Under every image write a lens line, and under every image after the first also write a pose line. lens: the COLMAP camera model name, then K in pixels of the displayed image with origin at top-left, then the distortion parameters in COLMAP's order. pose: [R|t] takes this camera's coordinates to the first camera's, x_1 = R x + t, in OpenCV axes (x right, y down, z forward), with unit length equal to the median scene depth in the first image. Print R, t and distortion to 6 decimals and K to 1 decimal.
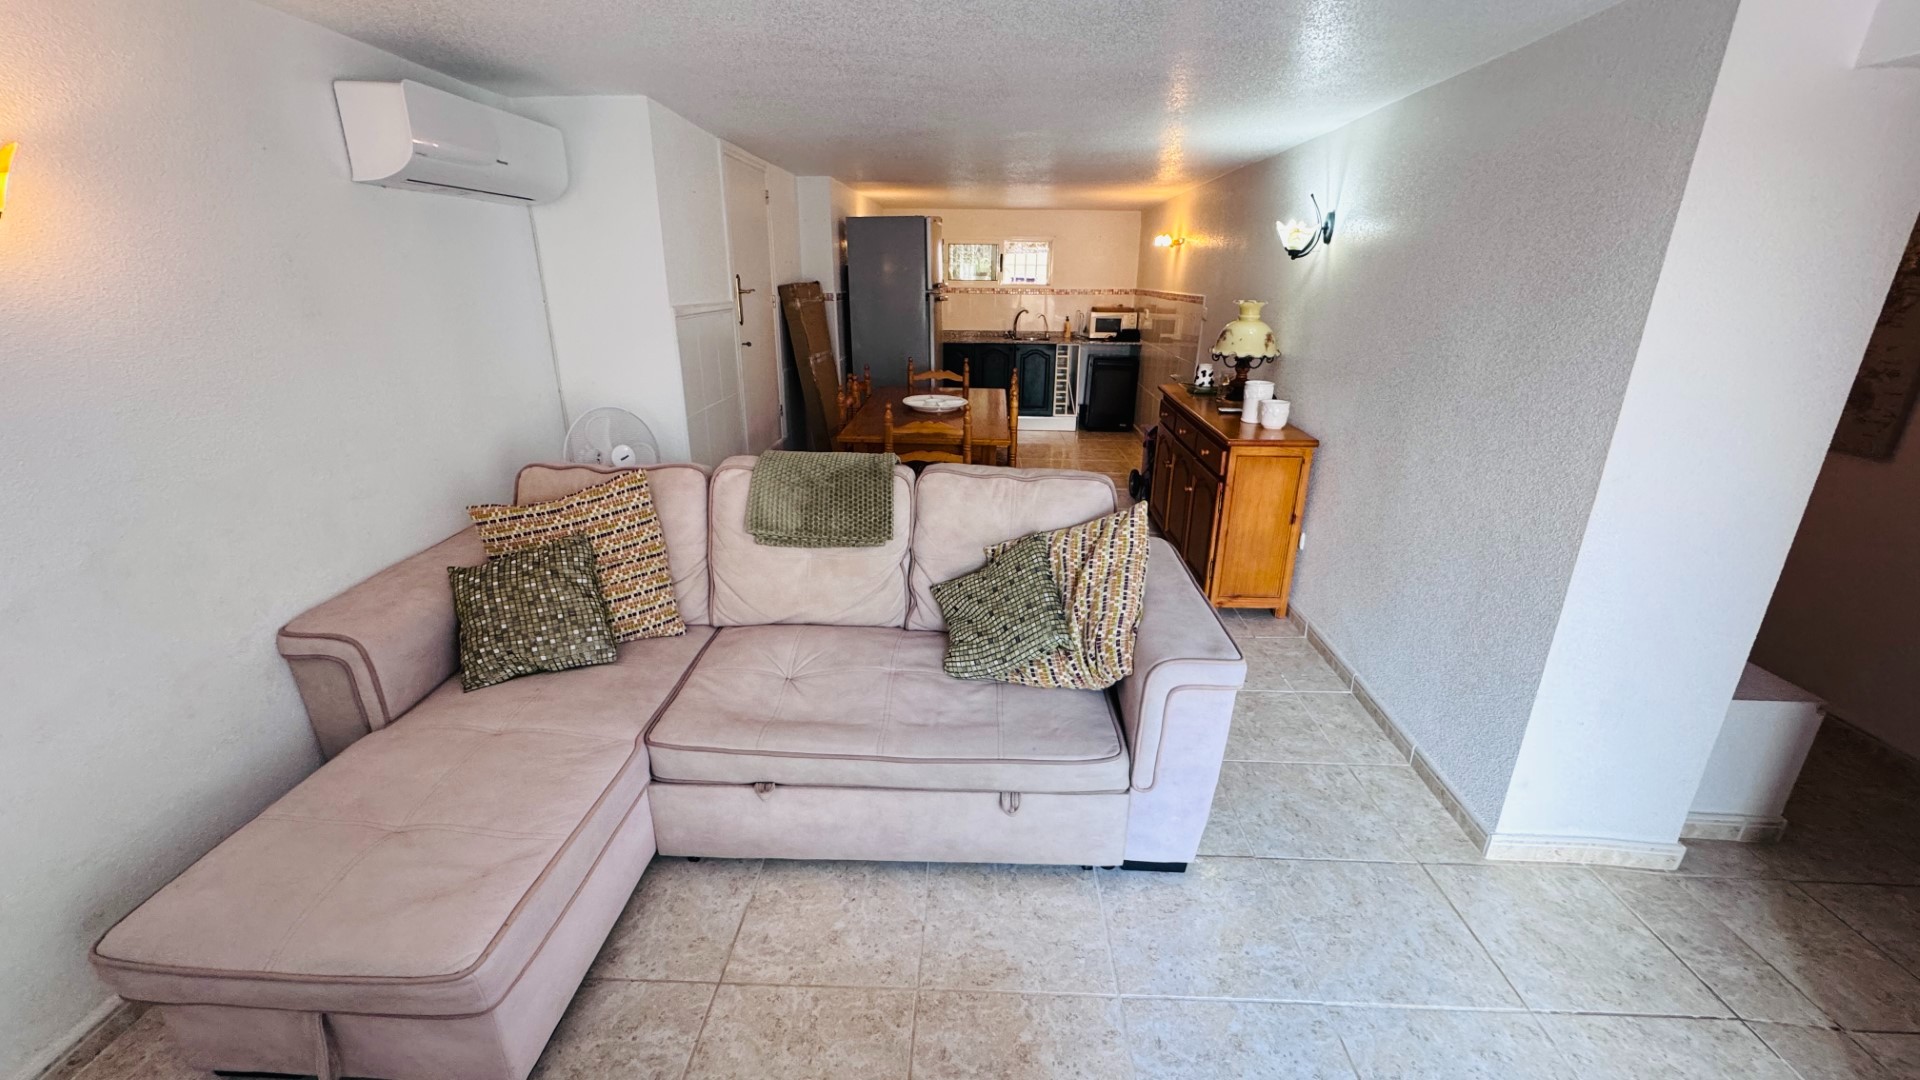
lens RADIAL K [[775.8, 0, 963.3], [0, 775.8, 541.8], [0, 0, 1]] dist [-0.000424, 0.000658]
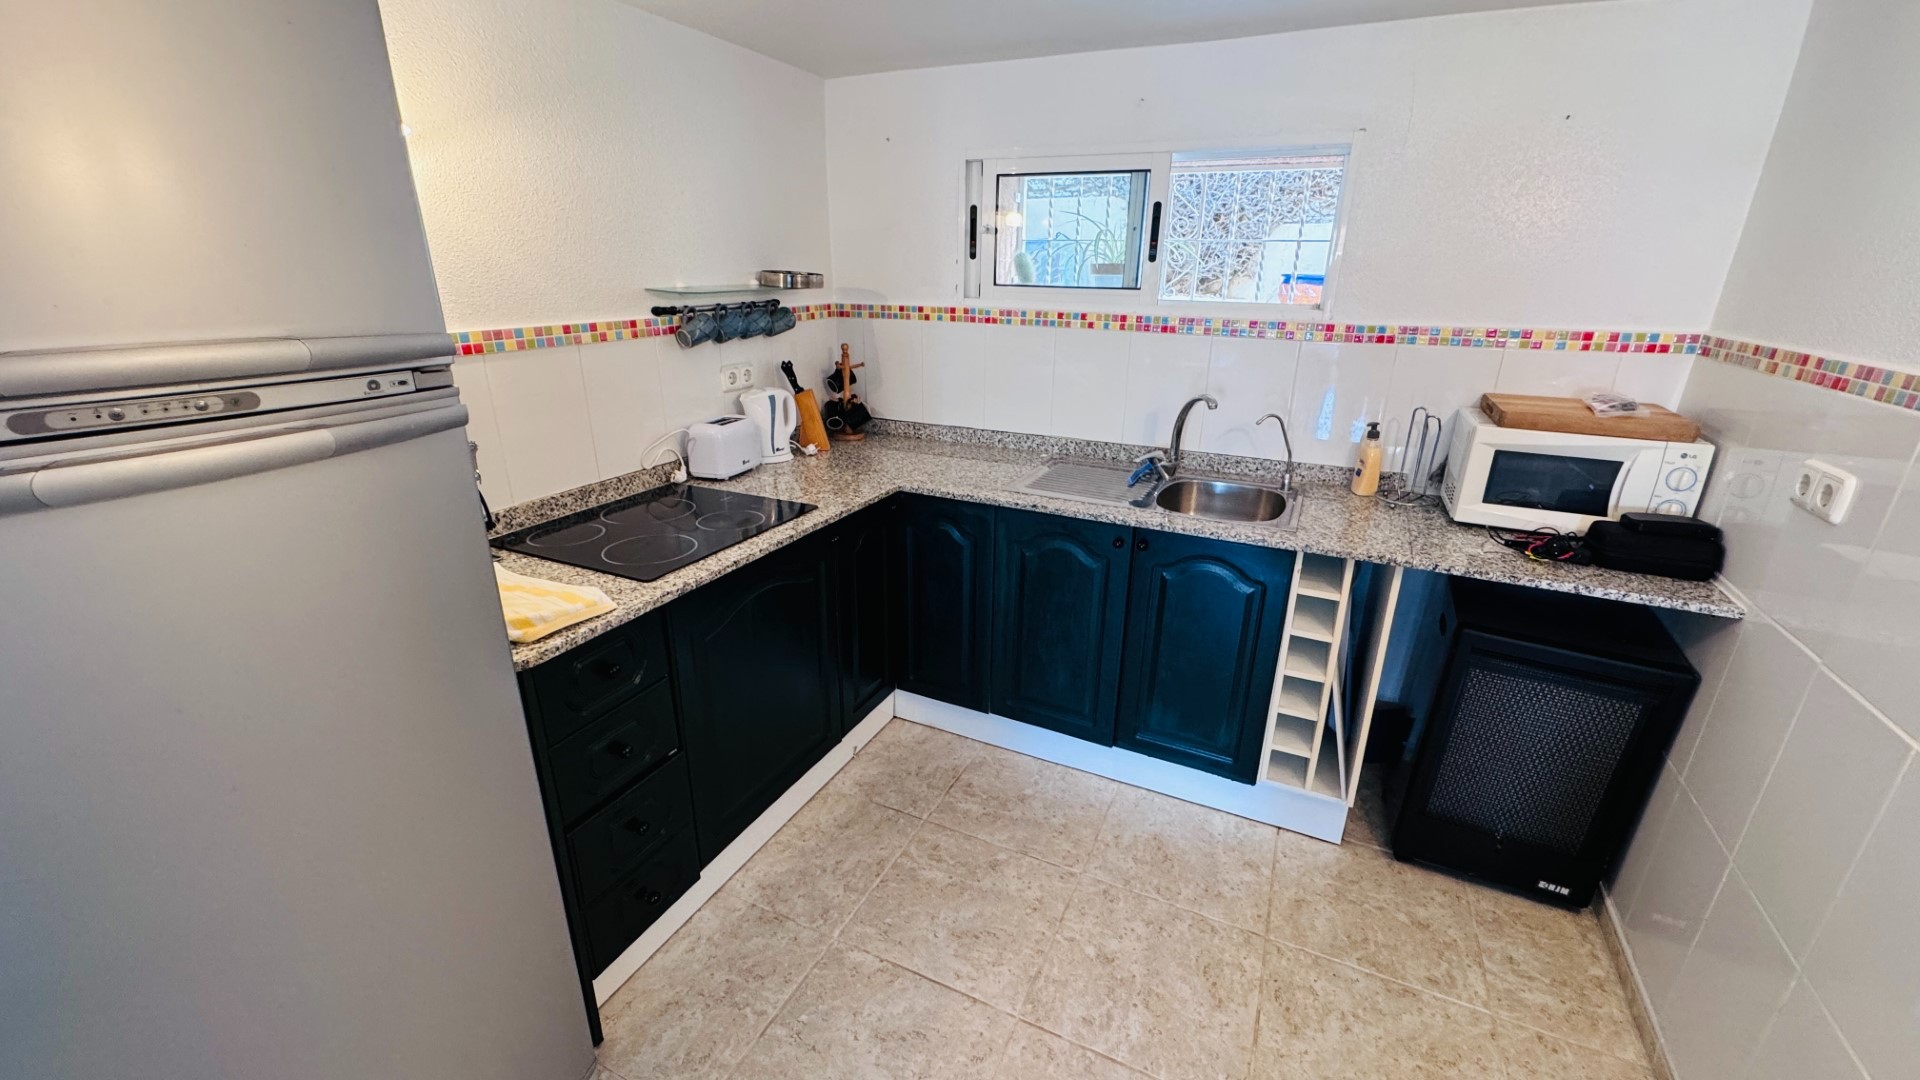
lens RADIAL K [[775.8, 0, 951.0], [0, 775.8, 542.7], [0, 0, 1]] dist [-0.000424, 0.000658]
pose [[0.915730, 0.142559, -0.375654, 0.108391], [-0.143755, 0.989297, 0.025005, -0.236991], [0.375198, 0.031104, 0.926423, 0.697092]]
